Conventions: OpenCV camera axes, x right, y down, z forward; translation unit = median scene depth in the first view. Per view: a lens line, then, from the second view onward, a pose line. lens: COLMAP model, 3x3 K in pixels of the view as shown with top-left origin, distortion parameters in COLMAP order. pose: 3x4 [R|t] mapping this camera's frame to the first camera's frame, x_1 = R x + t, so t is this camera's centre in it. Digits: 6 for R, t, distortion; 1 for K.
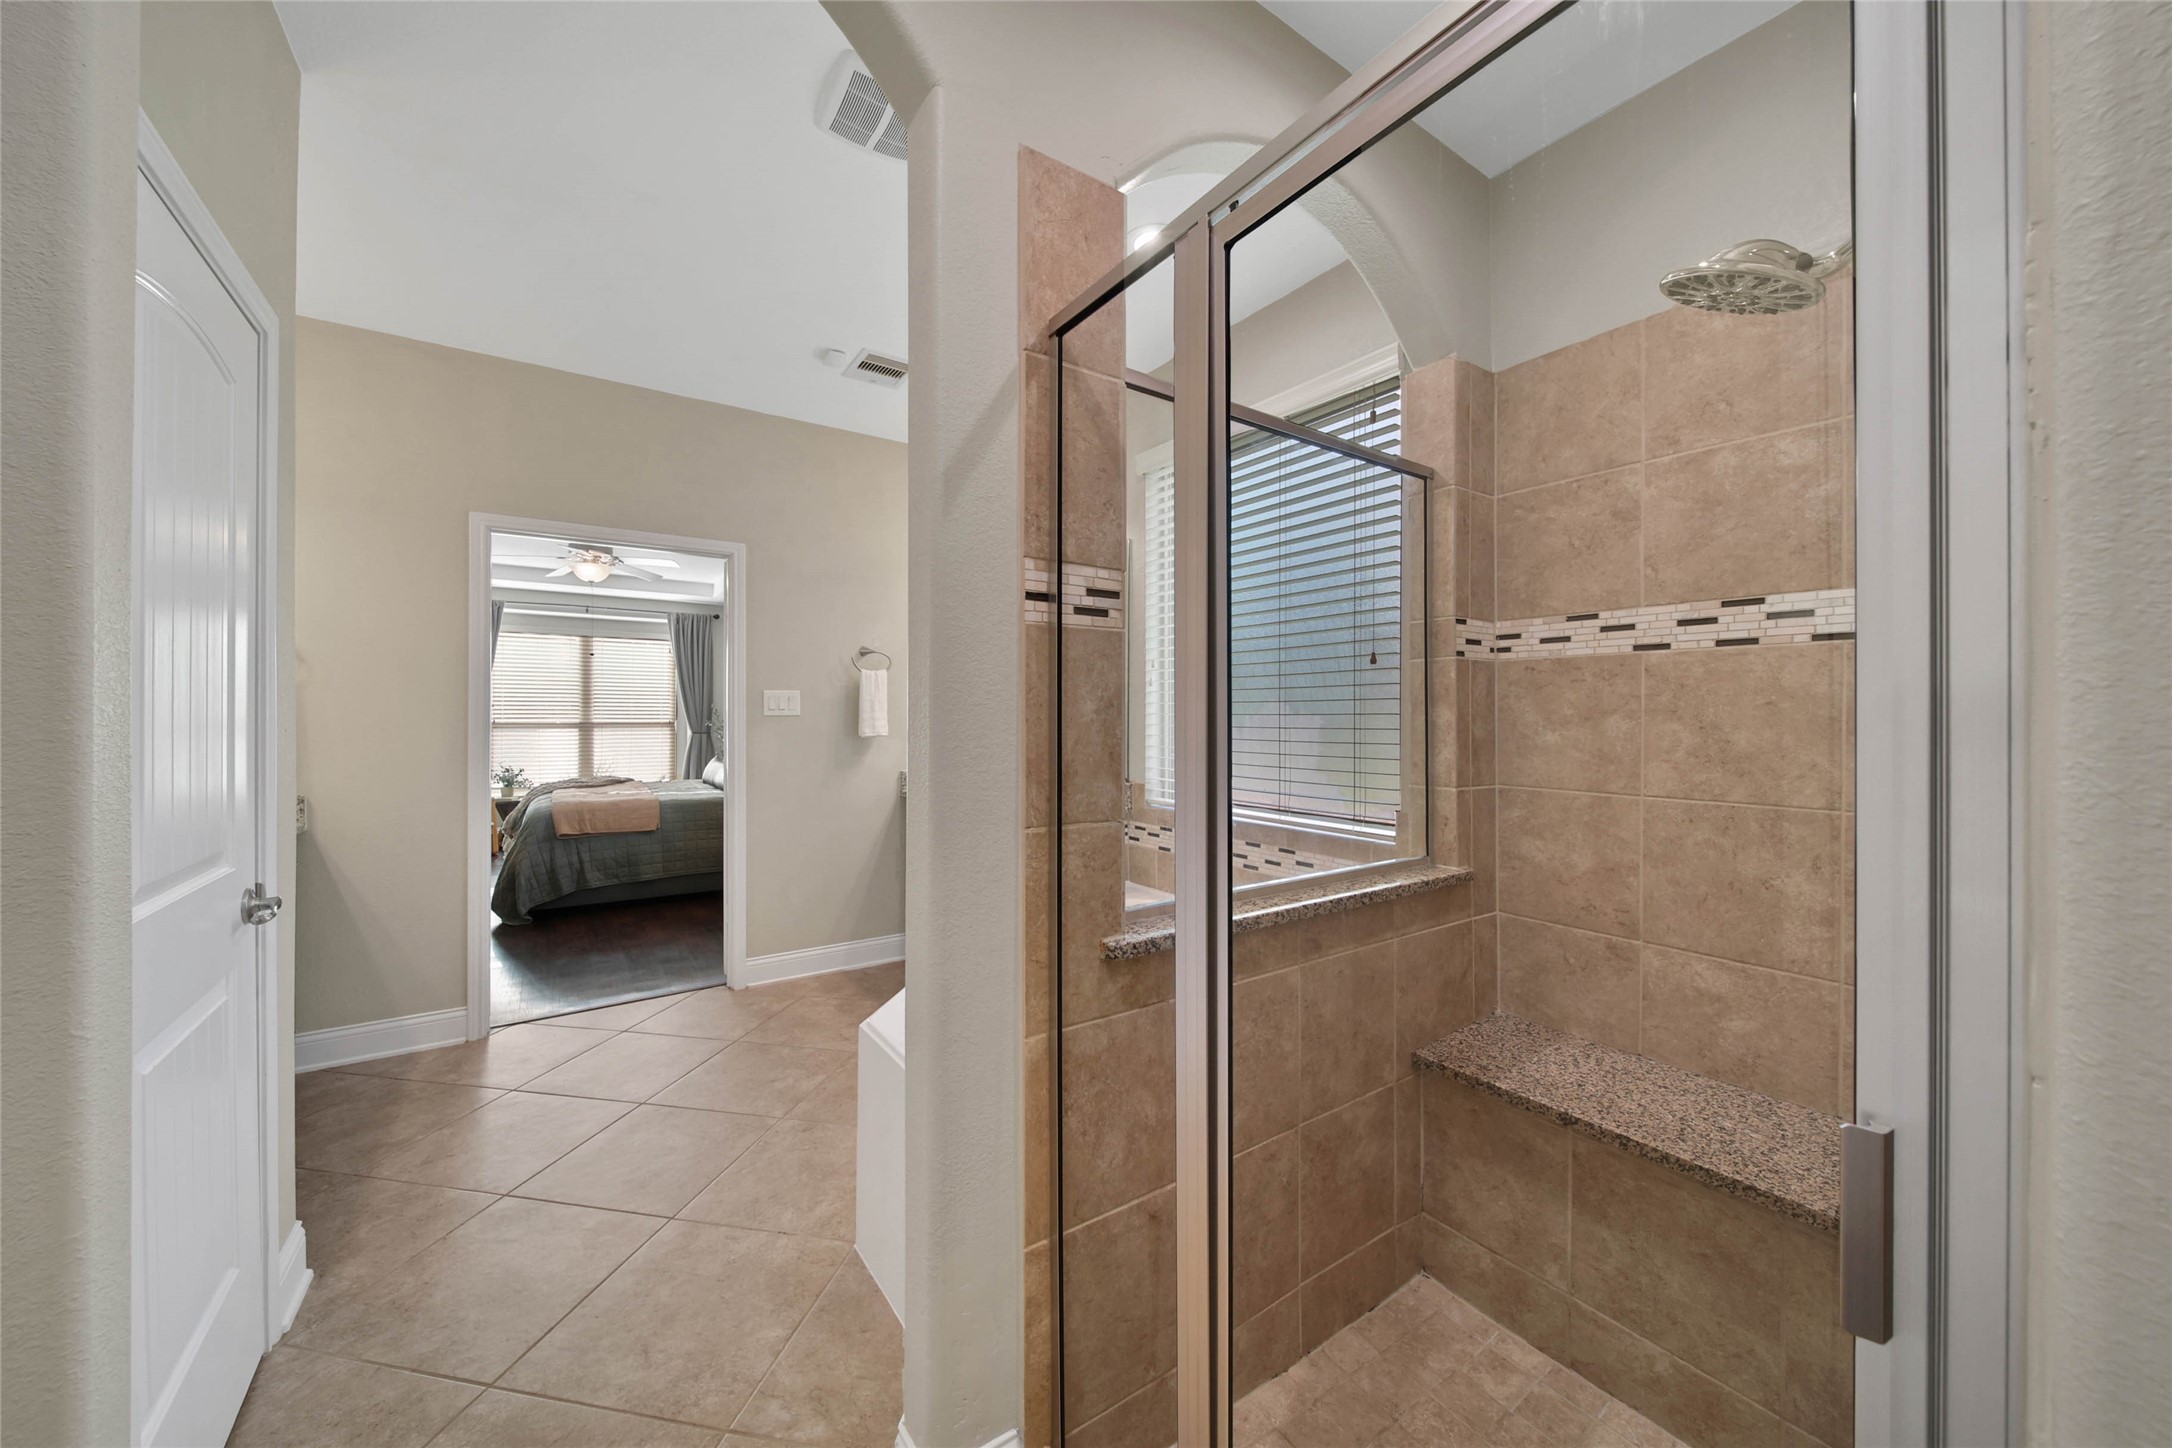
lens RADIAL K [[787.2, 0, 1076.3], [0, 787.2, 715.1], [0, 0, 1]] dist [-0.000162, -0.000008]
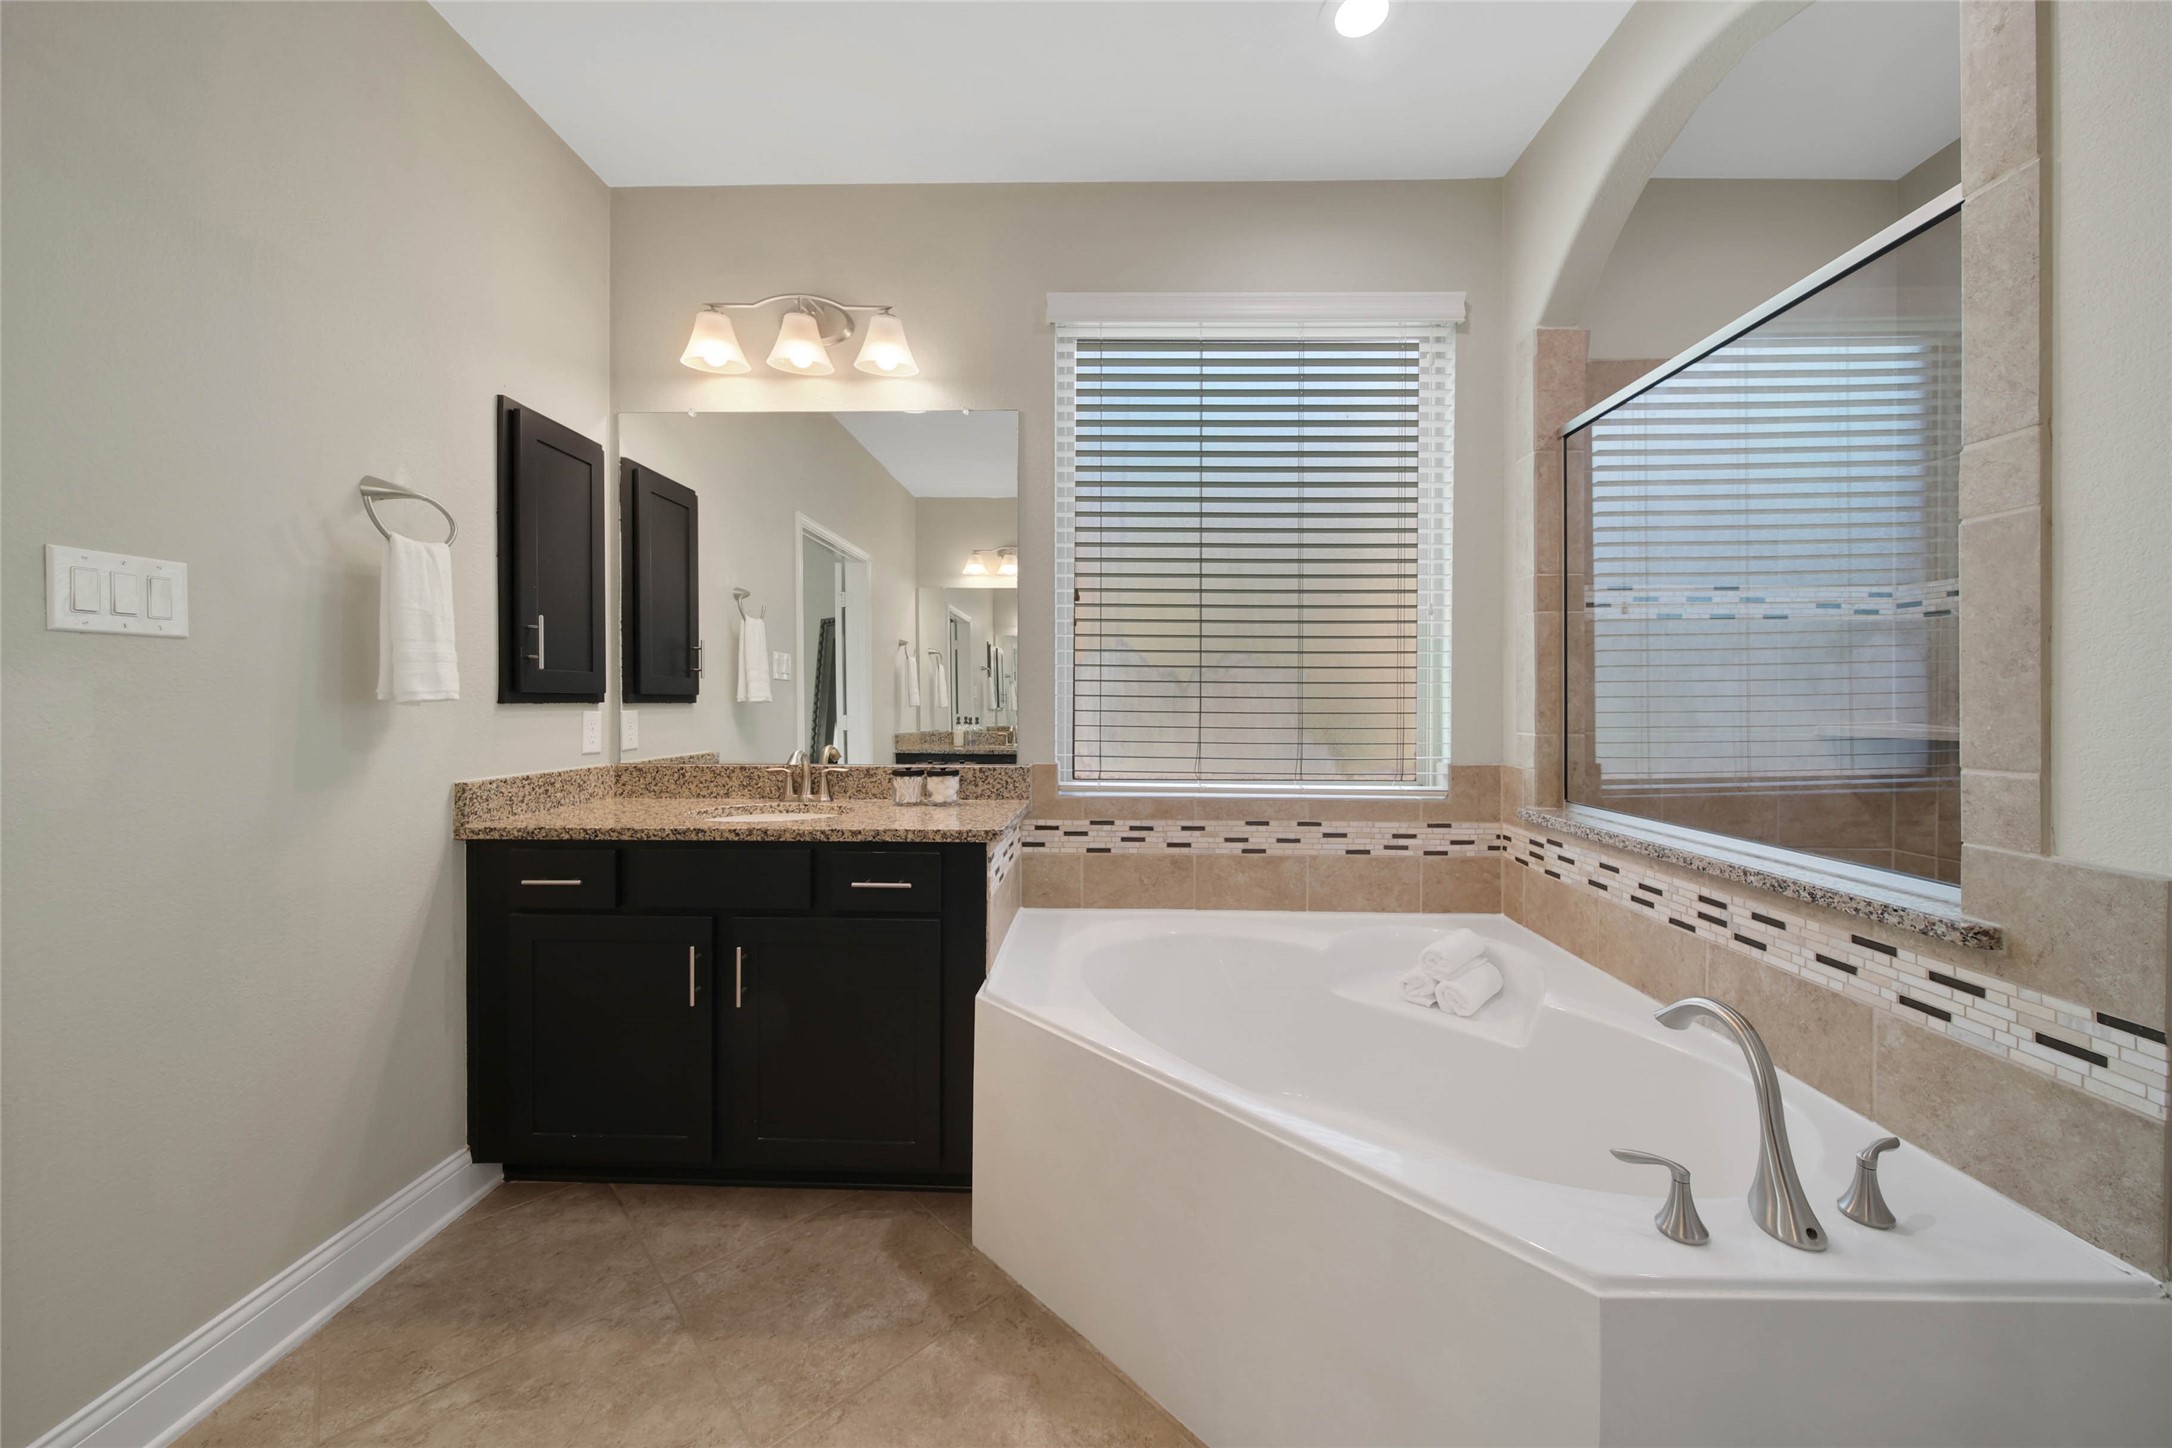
lens RADIAL K [[781.4, 0, 1098.6], [0, 781.4, 706.2], [0, 0, 1]] dist [-0.001192, -0.000145]
pose [[0.572997, -0.004212, 0.819547, -0.381064], [-0.002741, 0.999971, 0.007056, 0.025003], [-0.819553, -0.006289, 0.572969, 0.465701]]
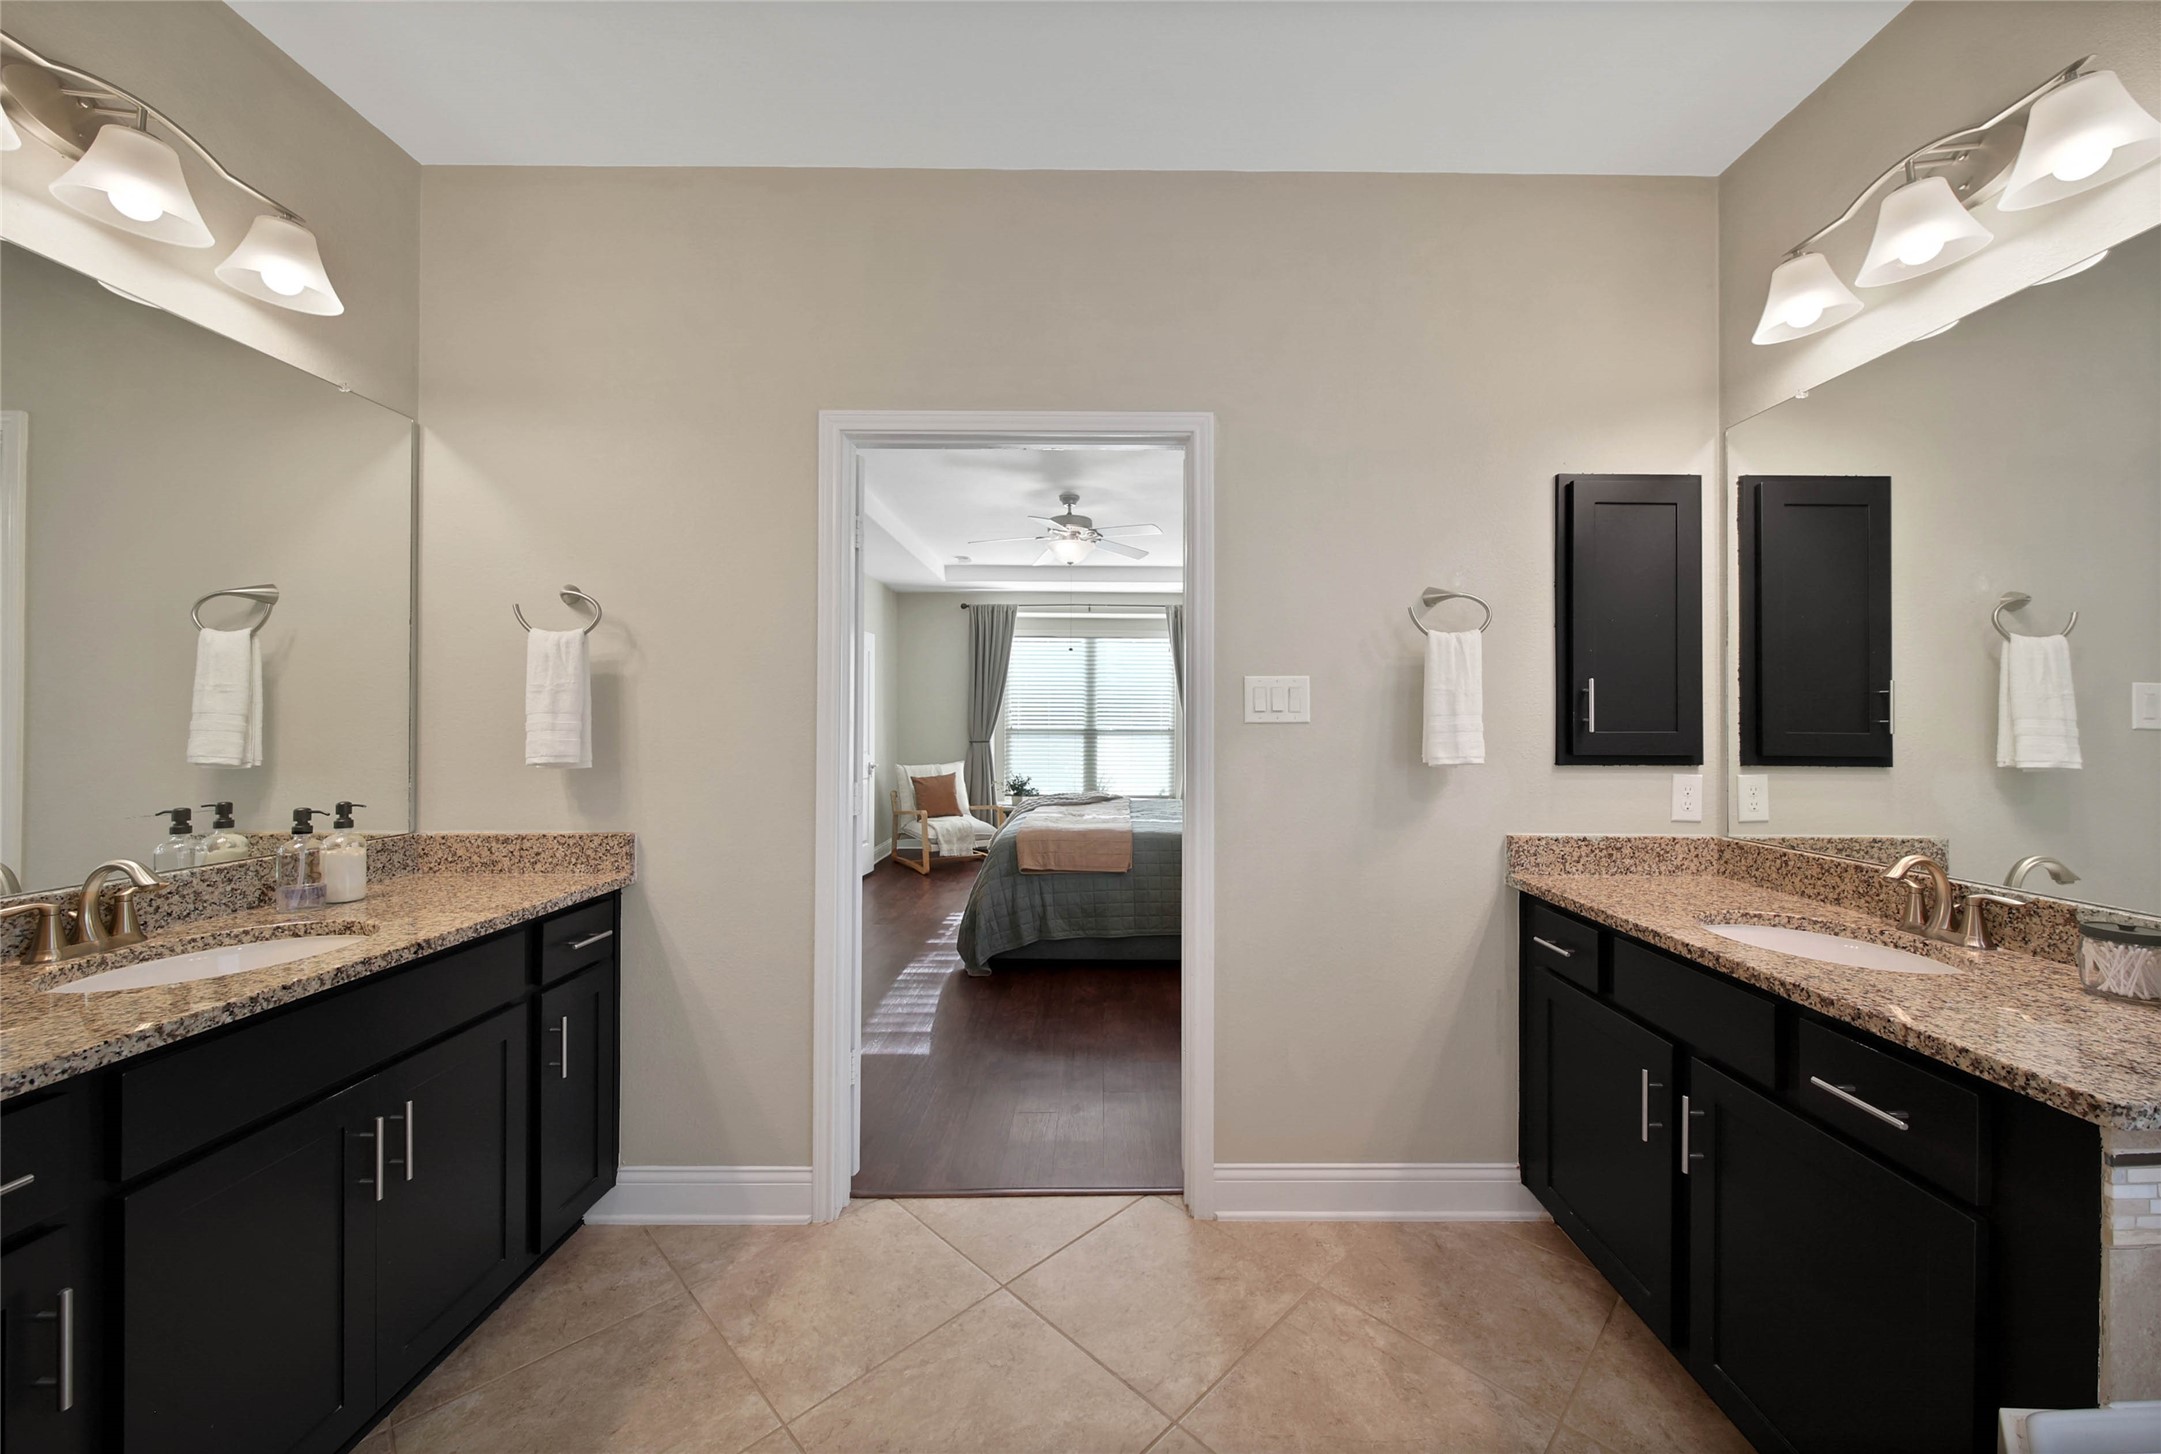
lens RADIAL K [[802.0, 0, 1113.3], [0, 802.0, 718.8], [0, 0, 1]] dist [0.002040, -0.000008]
pose [[0.836686, -0.000014, -0.547683, -0.156488], [-0.002291, 0.999991, -0.003526, 0.000207], [0.547678, 0.004205, 0.836679, 0.447848]]
